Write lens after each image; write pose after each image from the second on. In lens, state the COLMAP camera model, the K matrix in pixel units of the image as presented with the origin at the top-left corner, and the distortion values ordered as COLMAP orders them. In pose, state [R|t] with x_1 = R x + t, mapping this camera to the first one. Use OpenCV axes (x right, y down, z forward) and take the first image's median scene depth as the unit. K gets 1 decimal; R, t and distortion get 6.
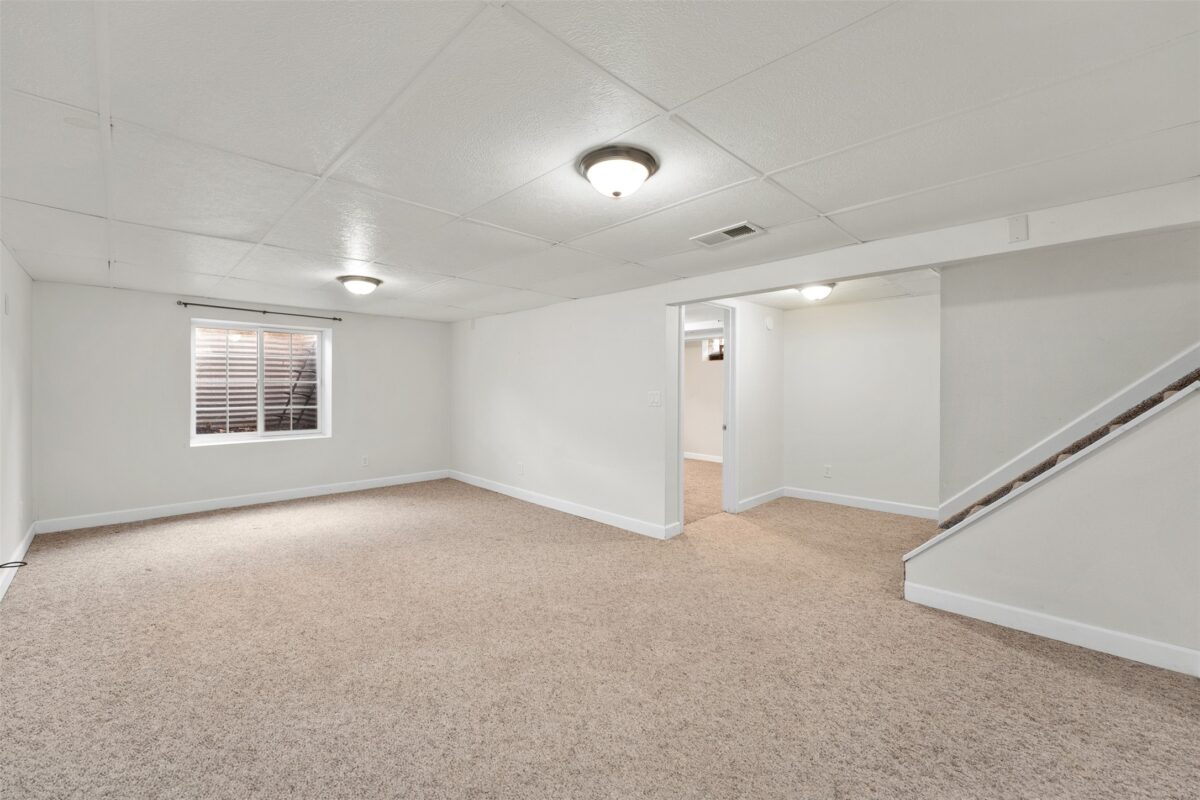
lens RADIAL K [[486.1, 0, 598.5], [0, 486.1, 388.7], [0, 0, 1]] dist [0.000601, -0.000821]
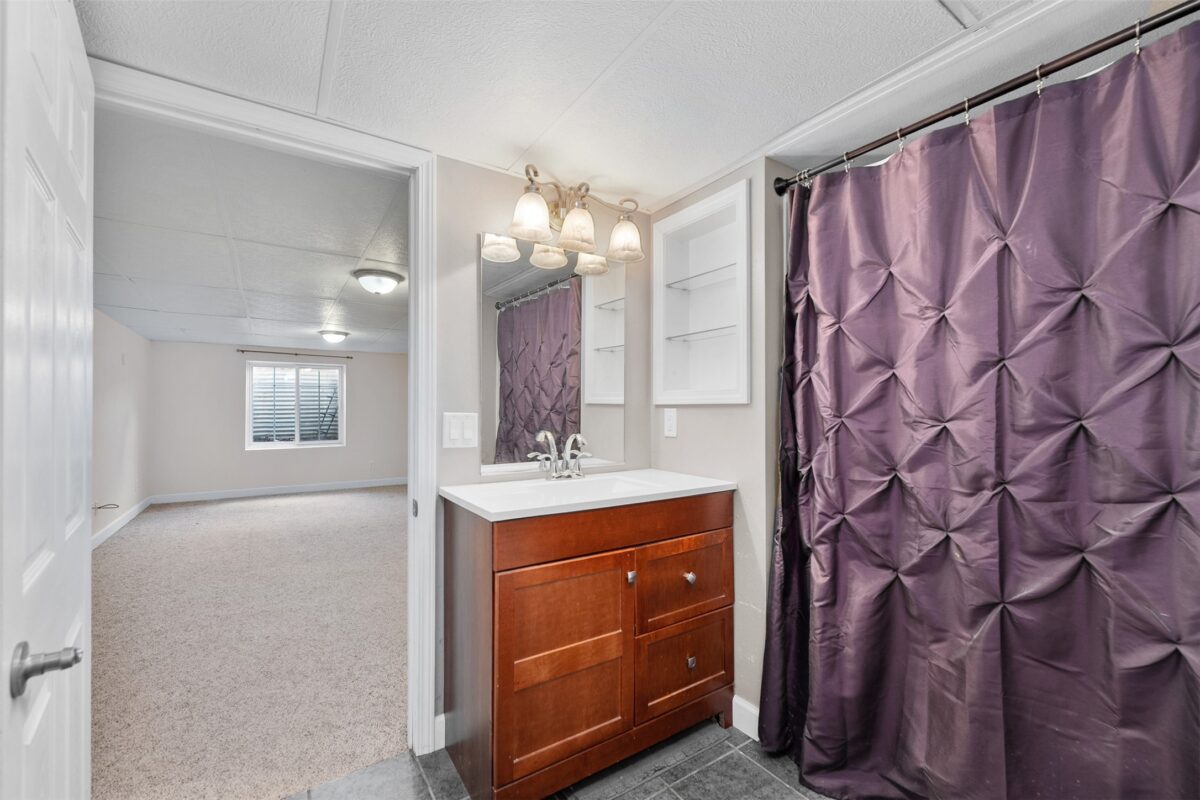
lens RADIAL K [[486.1, 0, 596.5], [0, 486.1, 408.2], [0, 0, 1]] dist [0.000601, -0.000821]
pose [[0.981836, -0.001701, -0.189726, 0.550027], [-0.000294, 0.999945, -0.010488, 0.012623], [0.189734, 0.010353, 0.981781, -0.260015]]
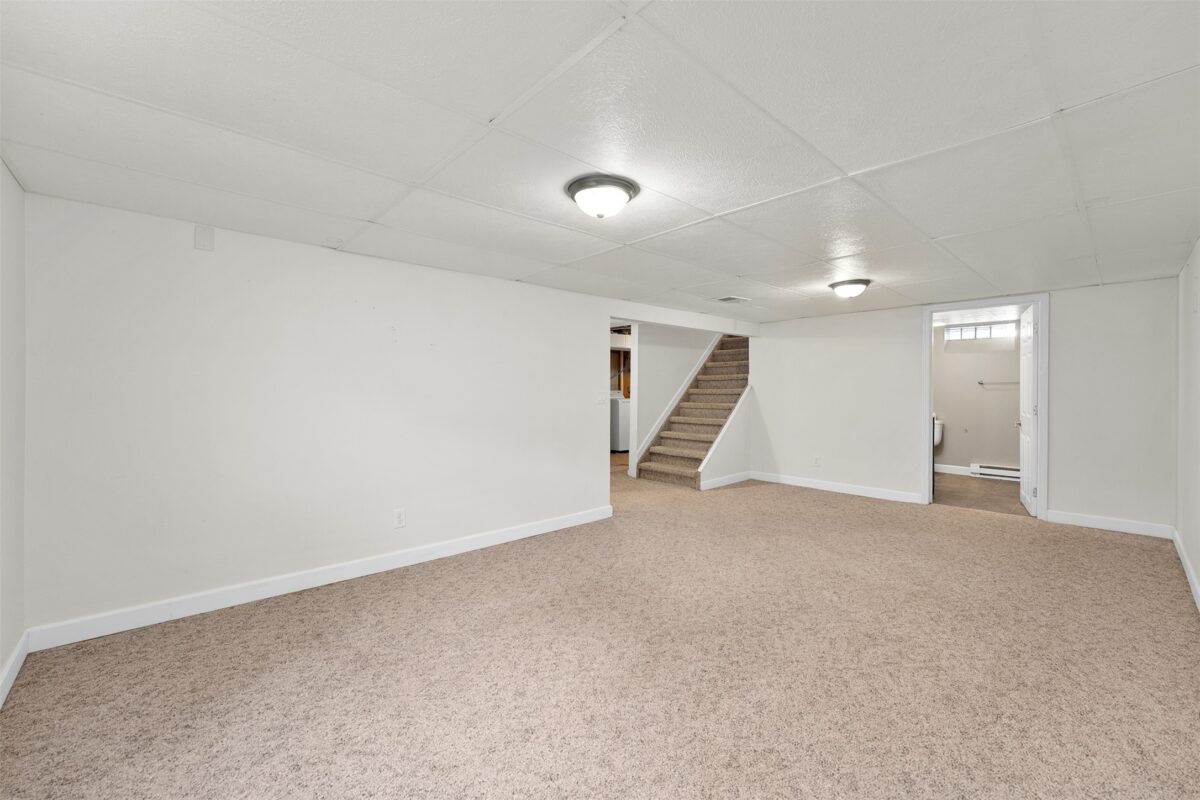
lens RADIAL K [[486.1, 0, 597.8], [0, 486.1, 392.8], [0, 0, 1]] dist [0.000601, -0.000821]
pose [[0.038629, -0.010475, 0.999199, -1.065675], [0.001911, 0.999944, 0.010409, -0.001414], [-0.999252, 0.001508, 0.038647, 1.009774]]
